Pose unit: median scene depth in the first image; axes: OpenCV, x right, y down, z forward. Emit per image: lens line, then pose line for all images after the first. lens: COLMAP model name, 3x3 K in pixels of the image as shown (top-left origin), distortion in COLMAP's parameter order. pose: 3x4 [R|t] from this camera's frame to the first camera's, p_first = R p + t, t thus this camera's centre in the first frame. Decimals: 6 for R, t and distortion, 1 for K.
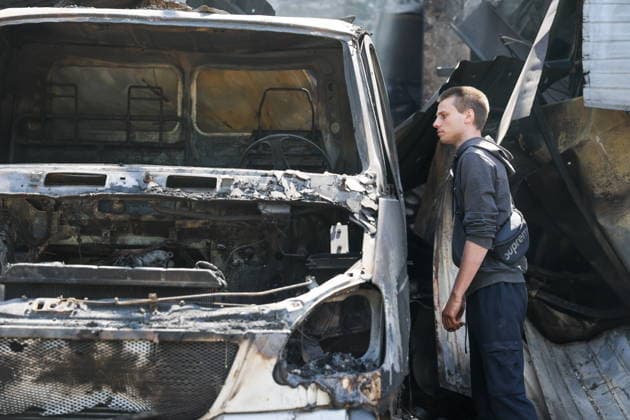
lens RADIAL K [[1099.0, 0, 315.5], [0, 1099.0, 210.0], [0, 0, 1]] dist [0.279738, 0.000000]
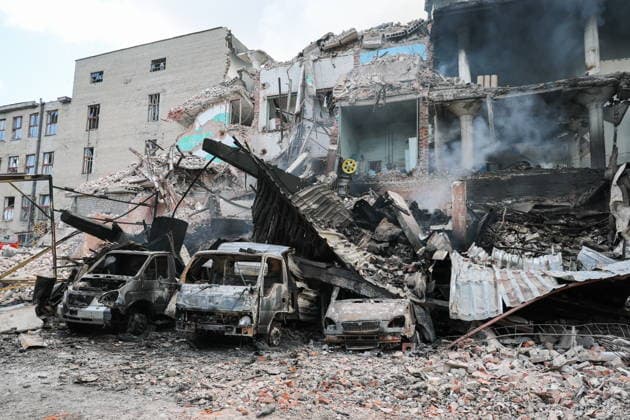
lens RADIAL K [[447.7, 0, 319.2], [0, 447.7, 214.1], [0, 0, 1]] dist [-0.092944, 0.065760]
pose [[0.940112, -0.032077, -0.339352, 2.447291], [-0.030657, 0.983570, -0.177903, 0.044844], [0.339483, 0.177652, 0.923683, -1.406960]]
